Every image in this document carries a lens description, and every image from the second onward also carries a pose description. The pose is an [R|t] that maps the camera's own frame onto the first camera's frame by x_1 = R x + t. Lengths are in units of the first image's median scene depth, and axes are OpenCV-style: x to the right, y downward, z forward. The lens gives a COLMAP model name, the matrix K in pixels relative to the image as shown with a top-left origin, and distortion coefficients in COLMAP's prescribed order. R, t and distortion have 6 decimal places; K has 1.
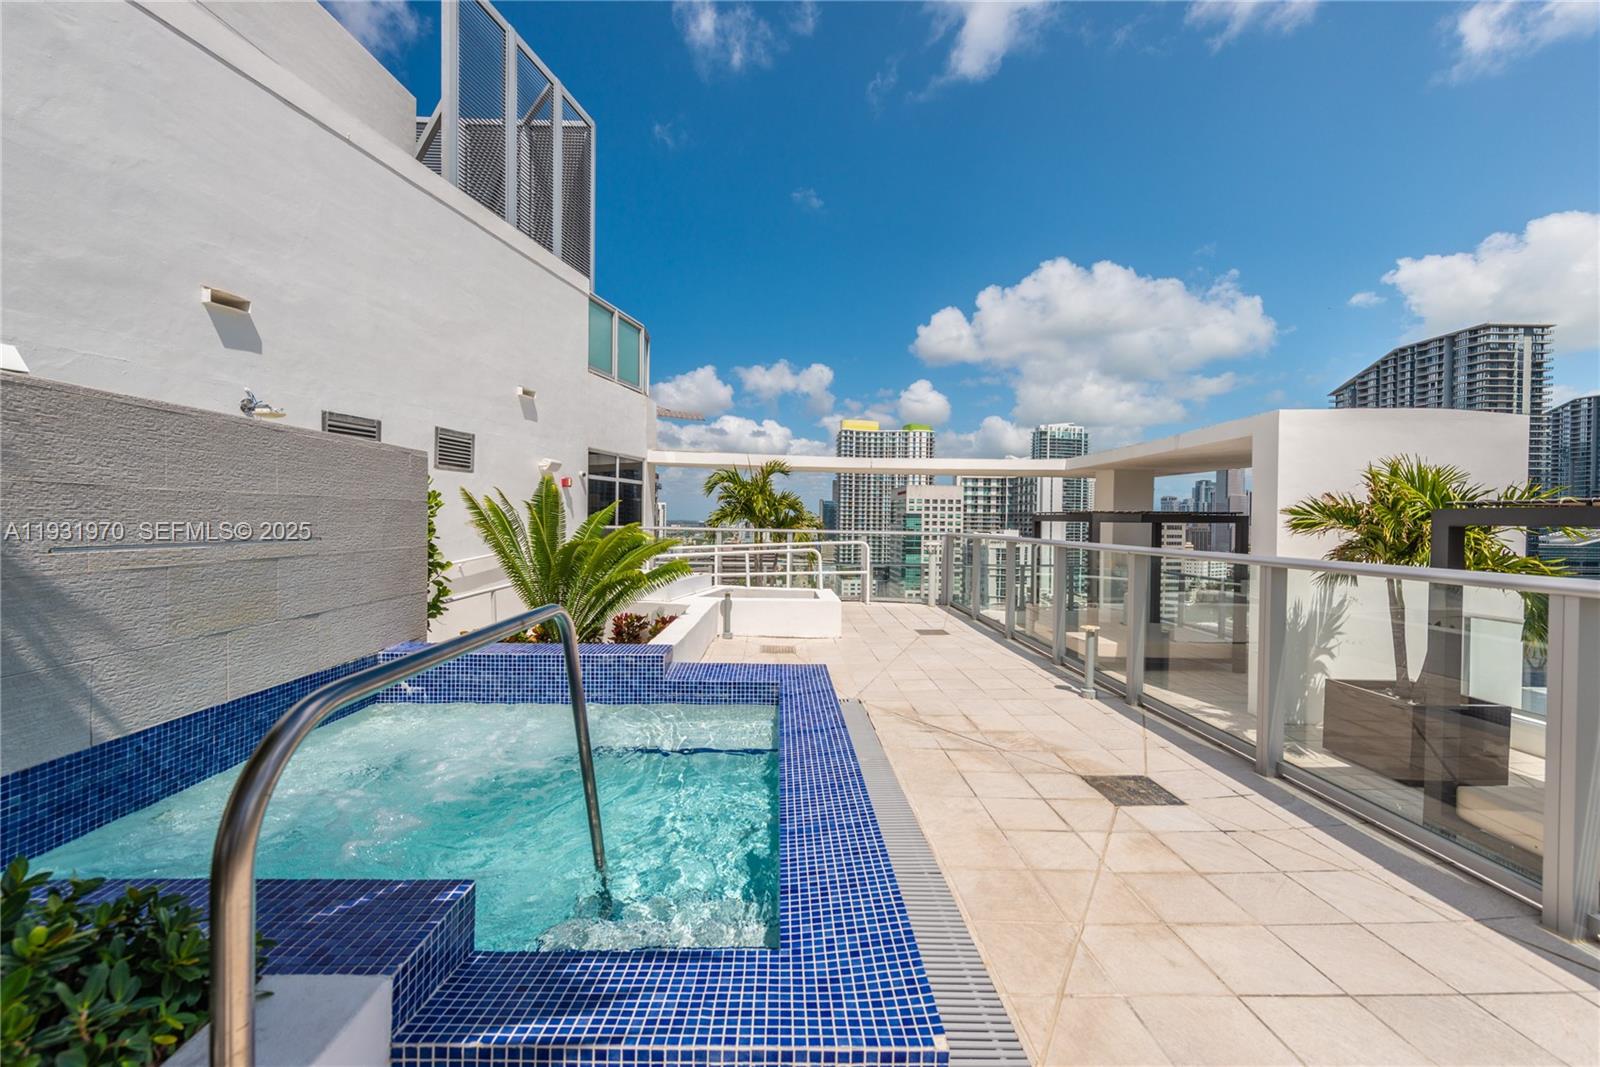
lens RADIAL K [[624.5, 0, 799.2], [0, 624.5, 527.1], [0, 0, 1]] dist [0.014282, -0.000025]
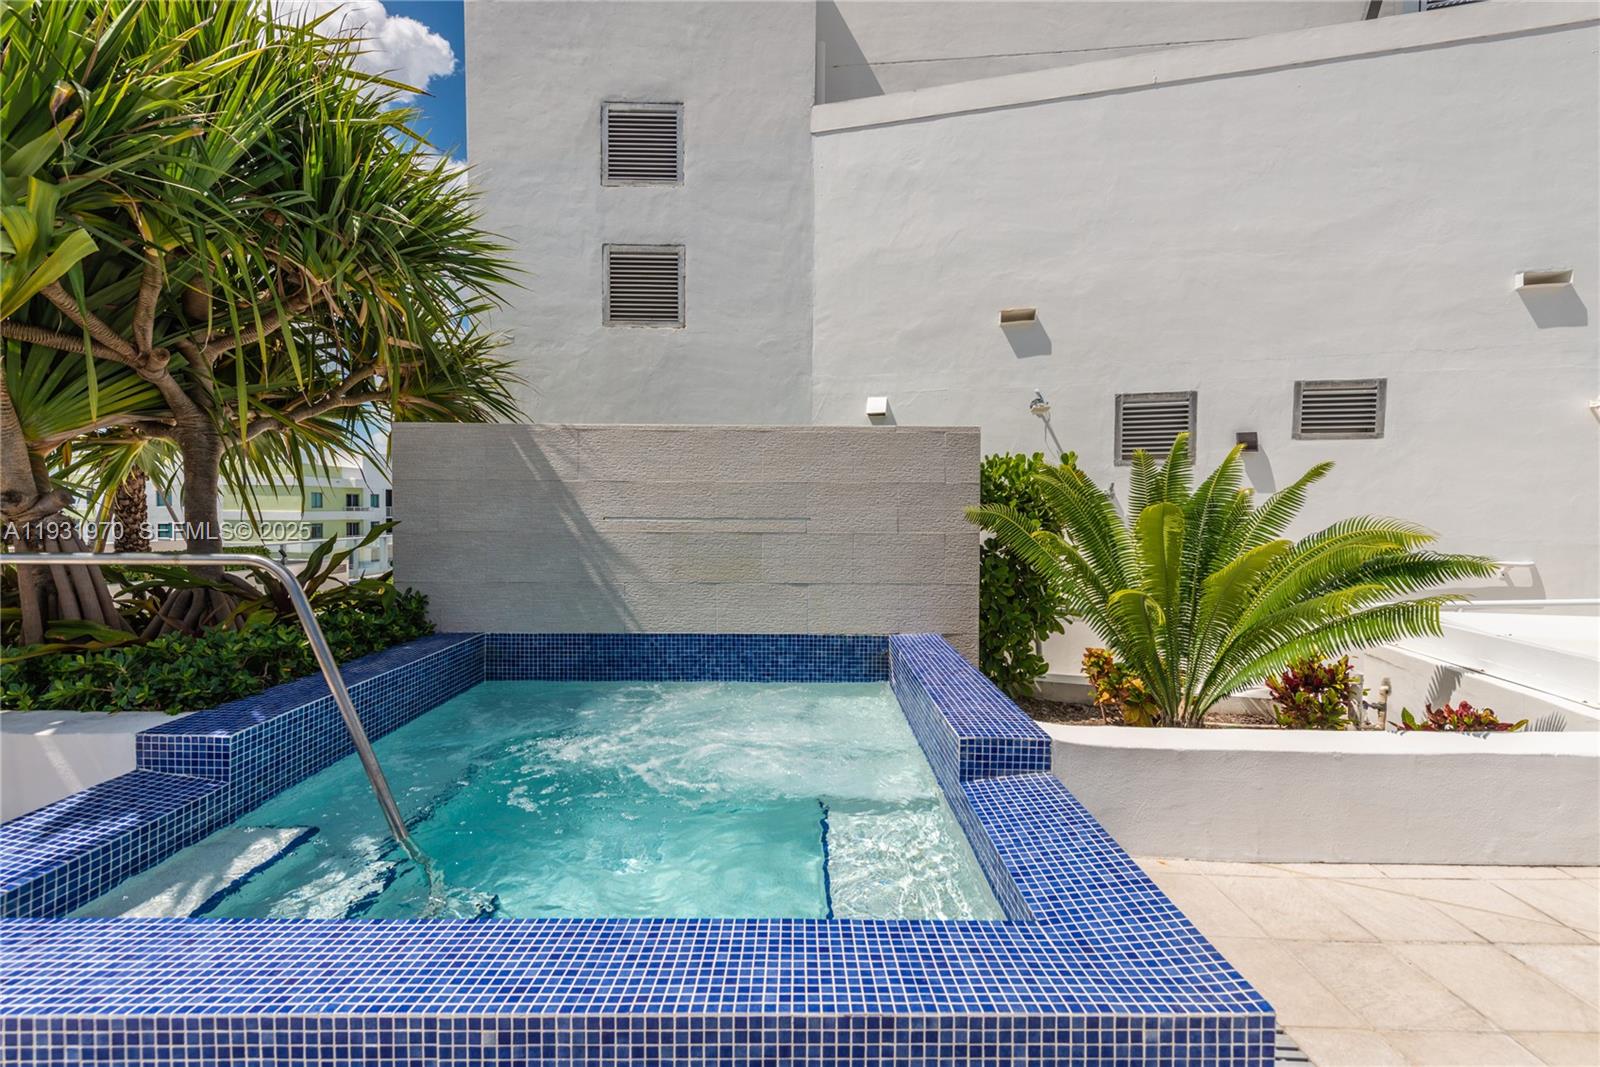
lens RADIAL K [[624.5, 0, 804.1], [0, 624.5, 534.8], [0, 0, 1]] dist [0.014282, -0.000025]
pose [[-0.005212, 0.029816, -0.999542, 0.367114], [-0.015833, 0.999428, 0.029895, 0.012559], [0.999861, 0.015981, -0.004737, 0.958402]]
